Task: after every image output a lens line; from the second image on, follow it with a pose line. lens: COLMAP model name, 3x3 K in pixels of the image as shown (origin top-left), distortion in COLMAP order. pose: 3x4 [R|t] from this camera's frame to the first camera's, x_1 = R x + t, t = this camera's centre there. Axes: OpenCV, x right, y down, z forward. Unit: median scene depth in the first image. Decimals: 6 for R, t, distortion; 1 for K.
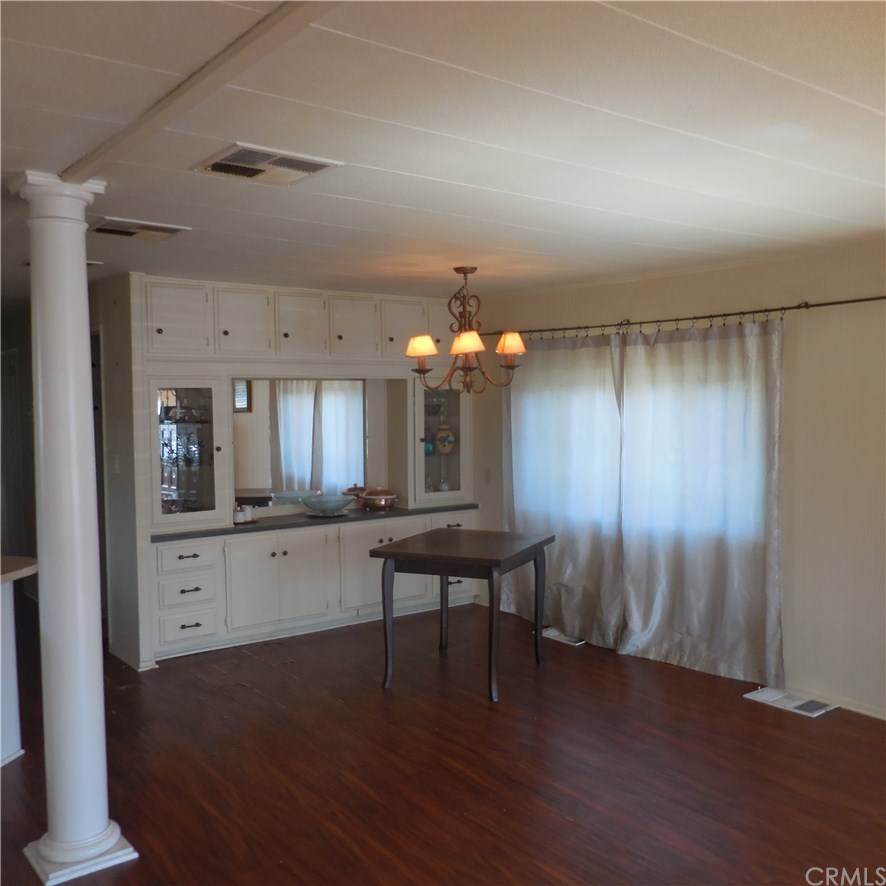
lens RADIAL K [[892.4, 0, 442.6], [0, 892.4, 434.8], [0, 0, 1]] dist [-0.008909, 0.016010]
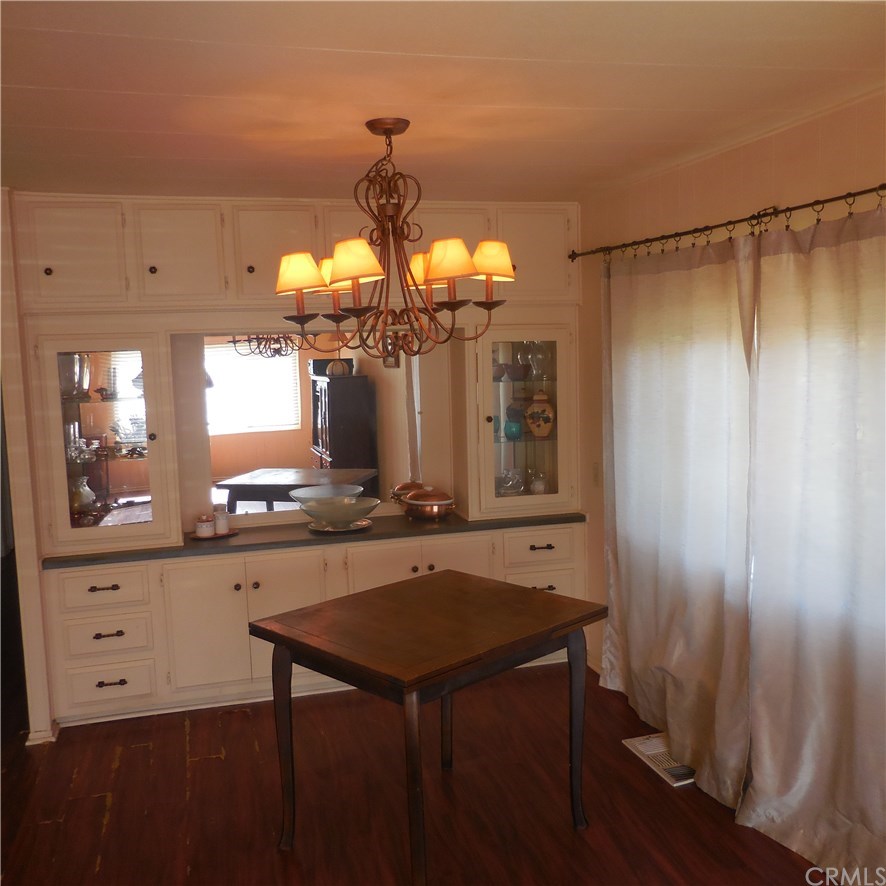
lens RADIAL K [[892.4, 0, 442.6], [0, 892.4, 434.8], [0, 0, 1]] dist [-0.008909, 0.016010]
pose [[0.933184, 0.016608, -0.359016, 0.216499], [0.005924, 0.998085, 0.061570, -0.027866], [0.359351, -0.059583, 0.931298, 0.428657]]
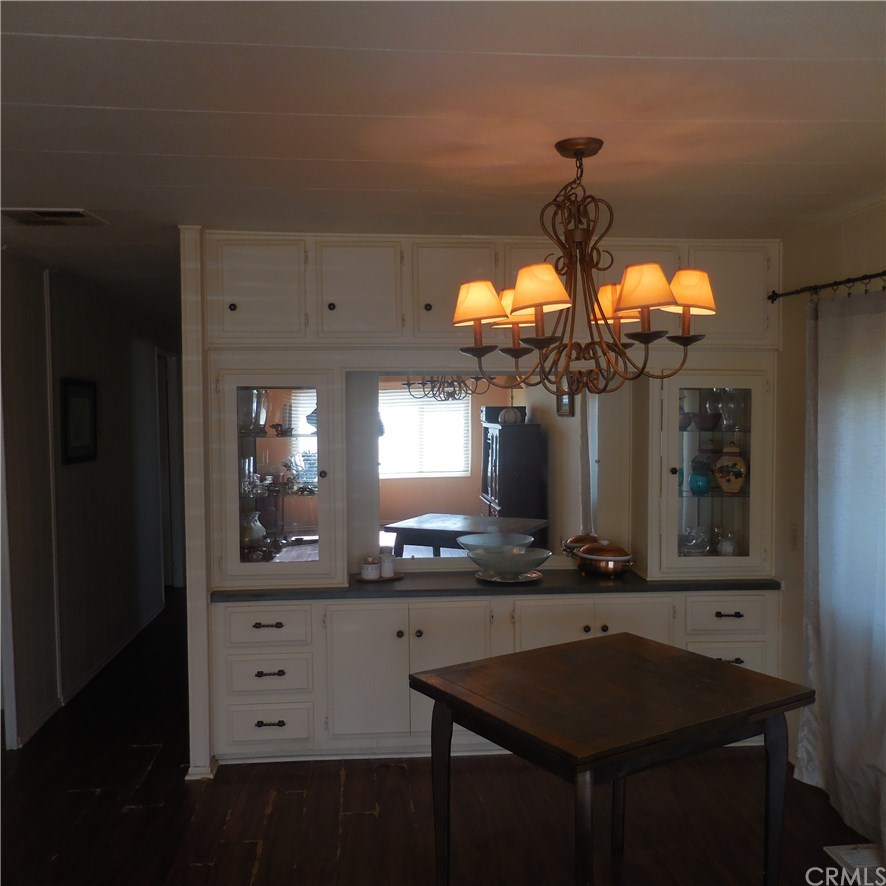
lens RADIAL K [[897.5, 0, 443.0], [0, 897.5, 443.0], [0, 0, 1]] dist [0.021527, -0.013915]
pose [[0.848483, 0.030283, -0.528355, 0.198871], [-0.026027, 0.999541, 0.015494, -0.022135], [0.528582, 0.000605, 0.848882, 0.456341]]
